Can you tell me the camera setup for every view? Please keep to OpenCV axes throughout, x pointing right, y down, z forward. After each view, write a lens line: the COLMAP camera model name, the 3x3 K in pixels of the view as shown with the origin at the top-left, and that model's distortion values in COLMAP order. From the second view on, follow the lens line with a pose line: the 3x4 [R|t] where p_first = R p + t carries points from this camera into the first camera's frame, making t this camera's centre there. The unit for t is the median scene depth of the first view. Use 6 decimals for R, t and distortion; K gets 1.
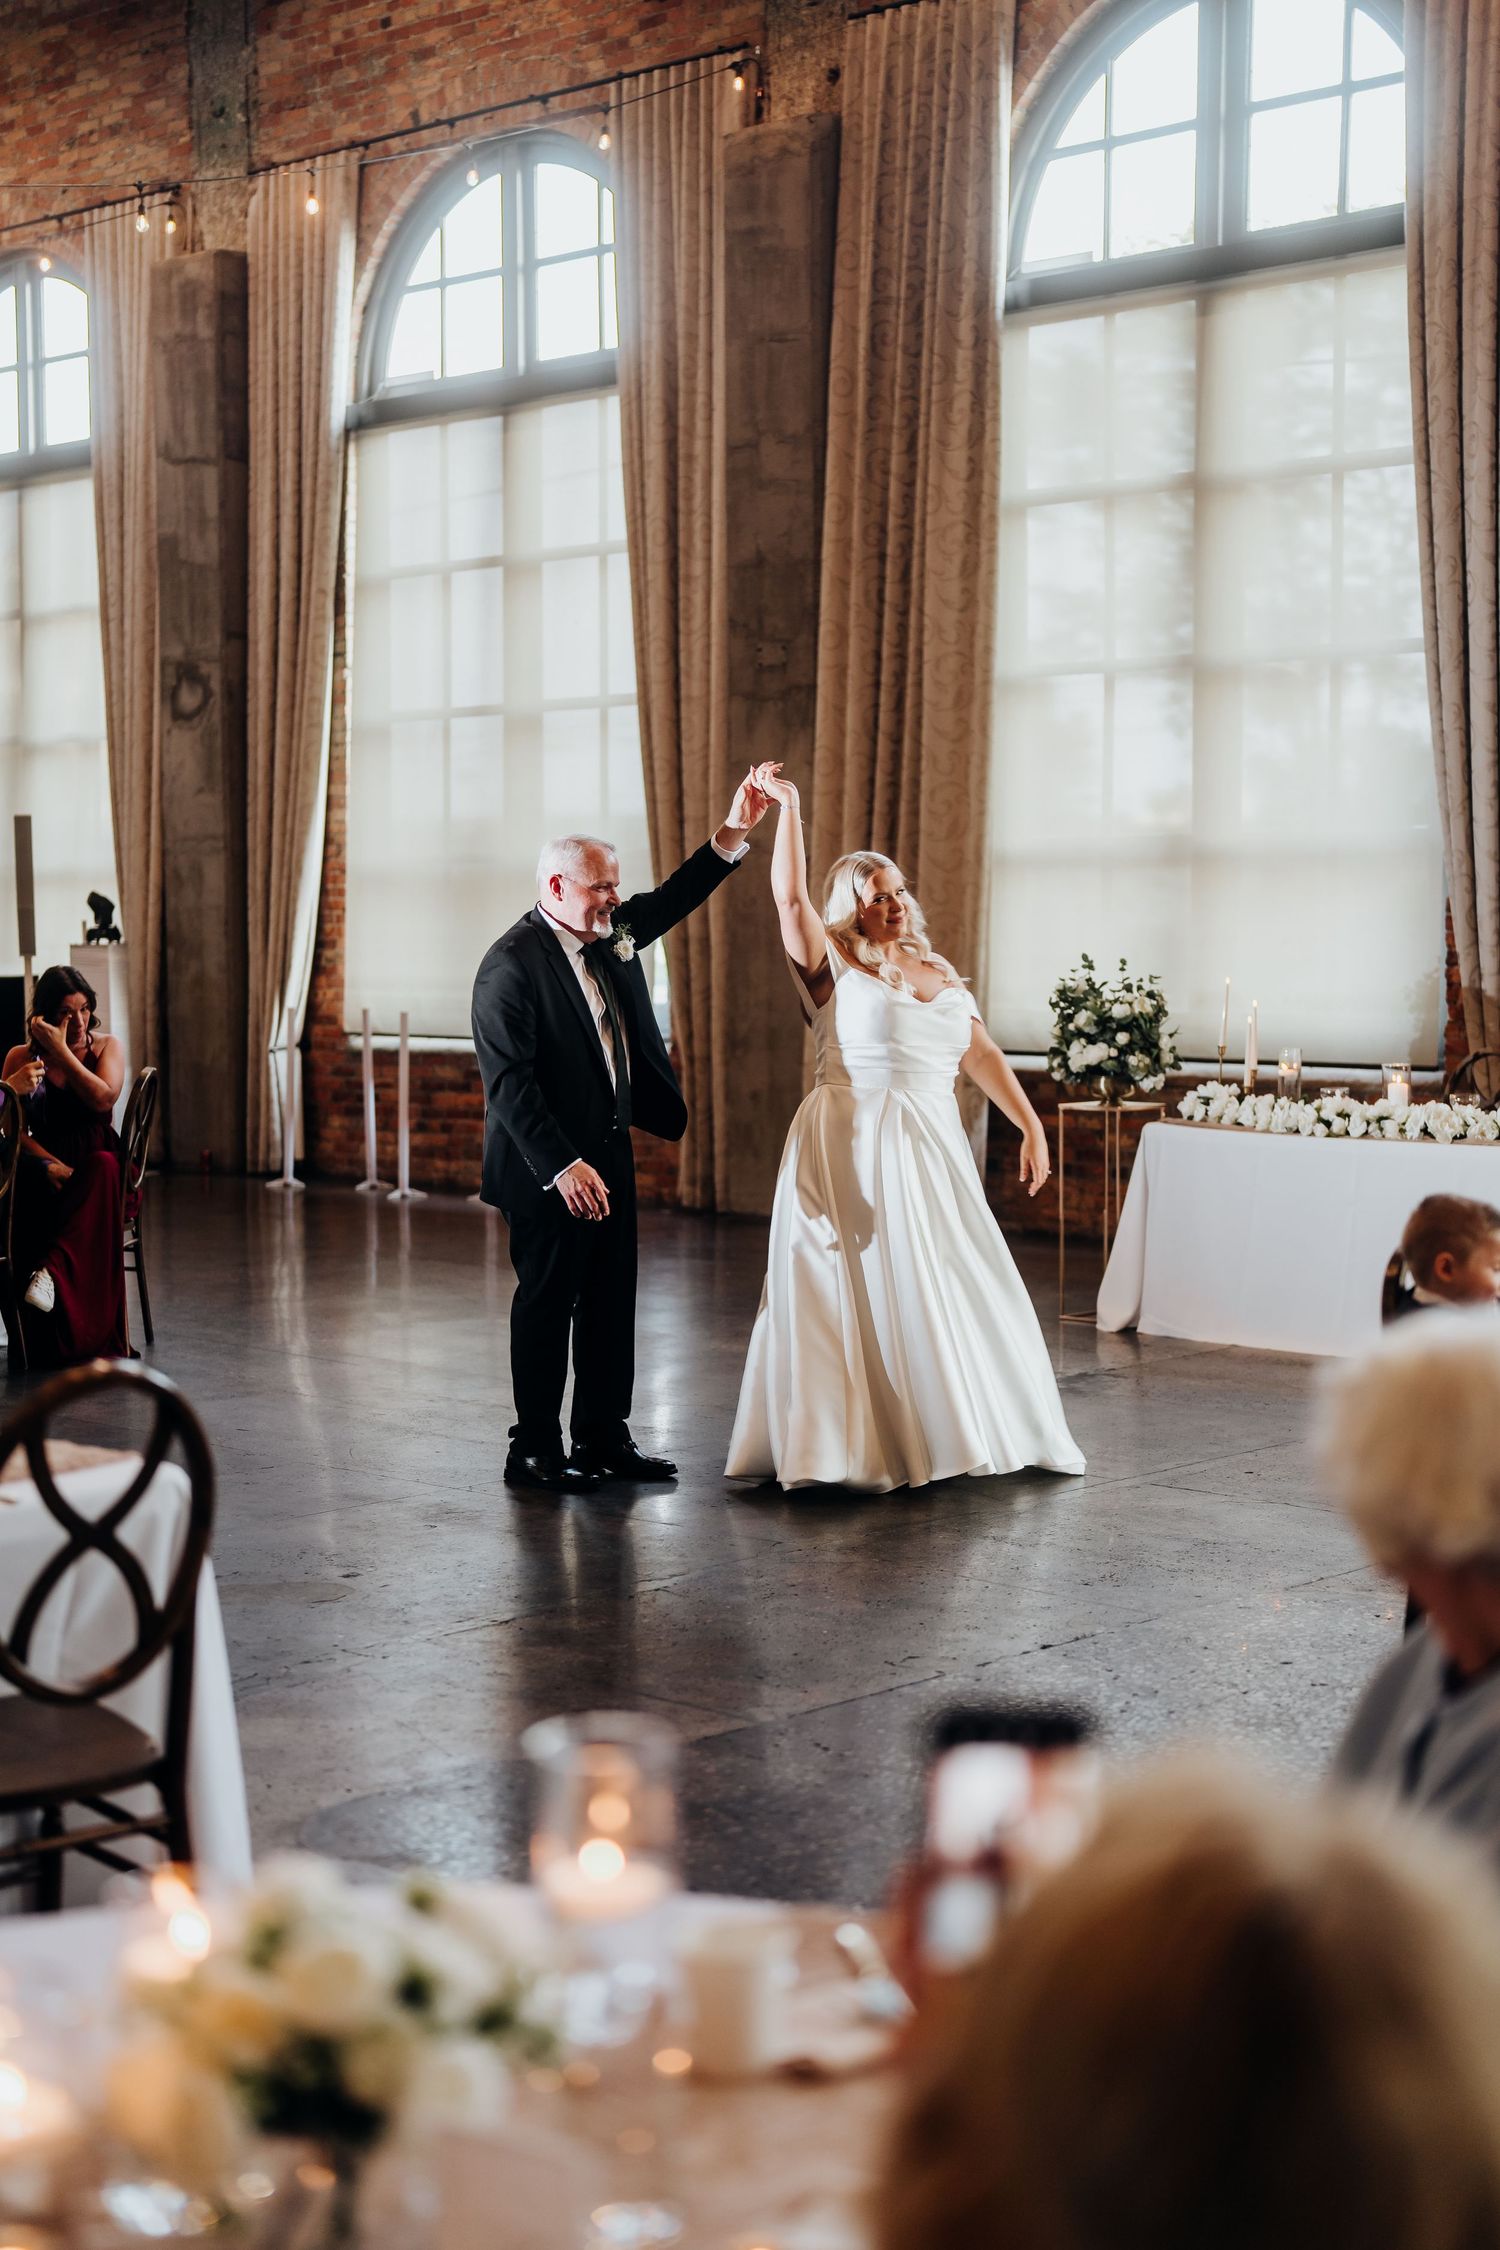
lens RADIAL K [[3246.5, 0, 750.0], [0, 3246.5, 1125.0], [0, 0, 1]] dist [-0.109077, 0.821953]
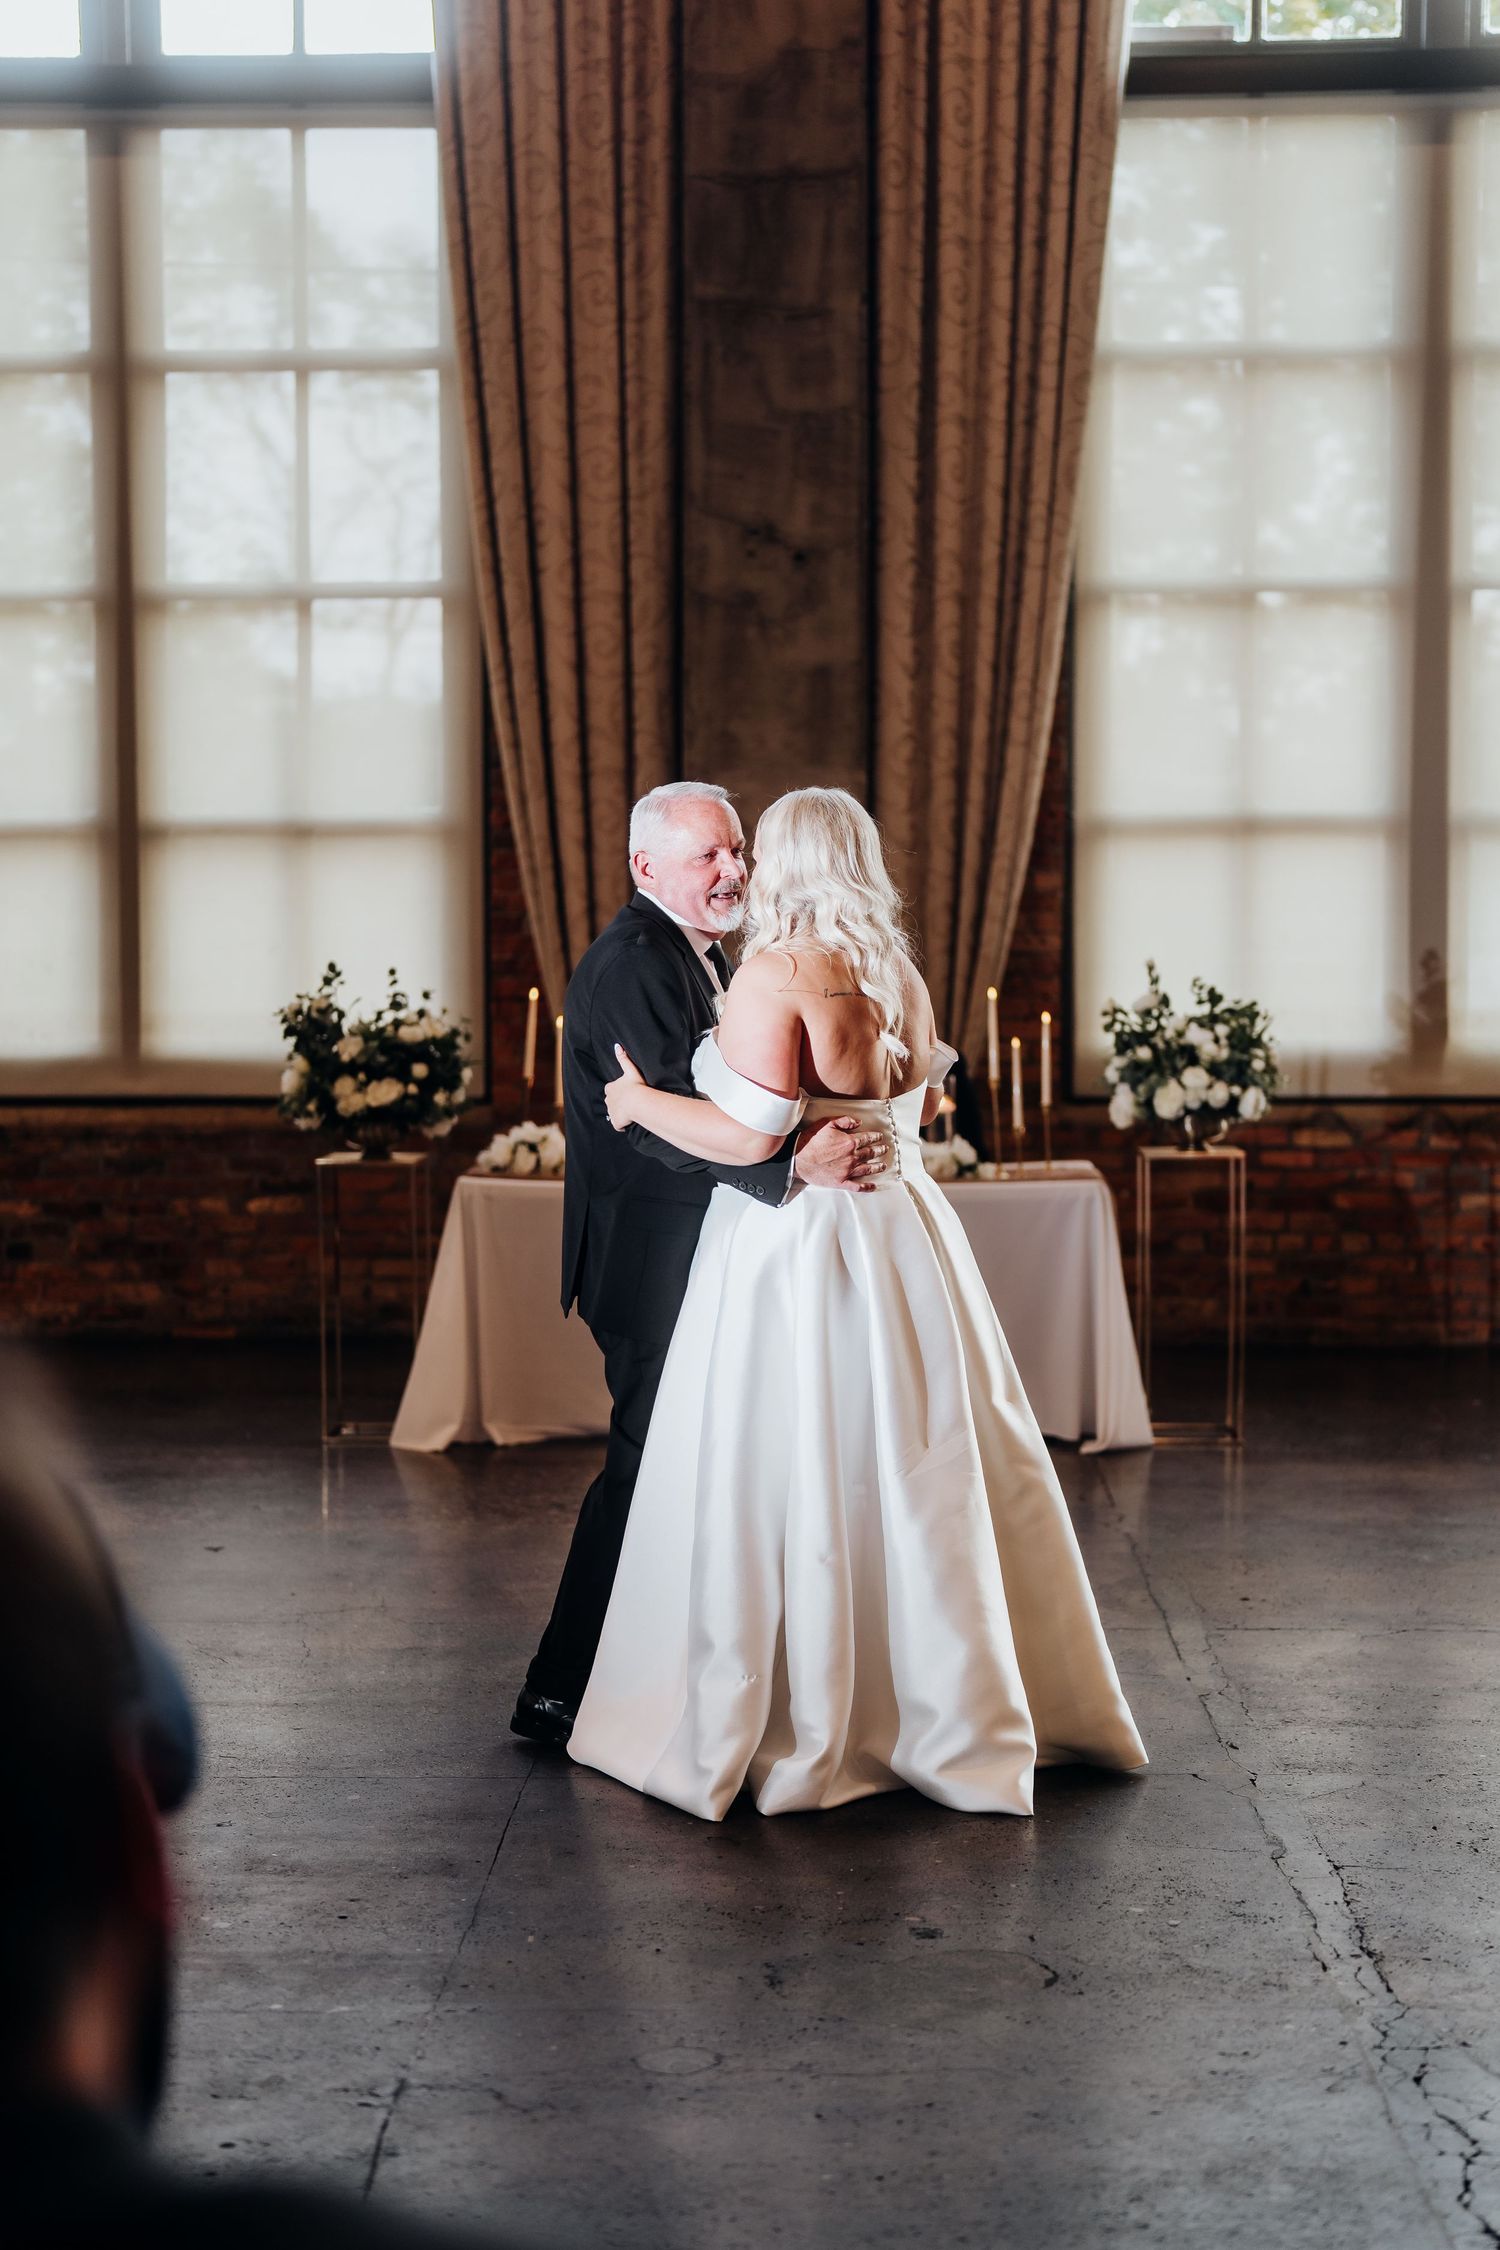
lens RADIAL K [[3443.1, 0, 789.7], [0, 3443.1, 1147.6], [0, 0, 1]] dist [-0.128857, 0.858995]
pose [[0.745532, -0.042521, 0.665112, -0.265267], [0.045168, 0.998892, 0.013230, -0.011222], [-0.664937, 0.020178, 0.746627, 0.240926]]
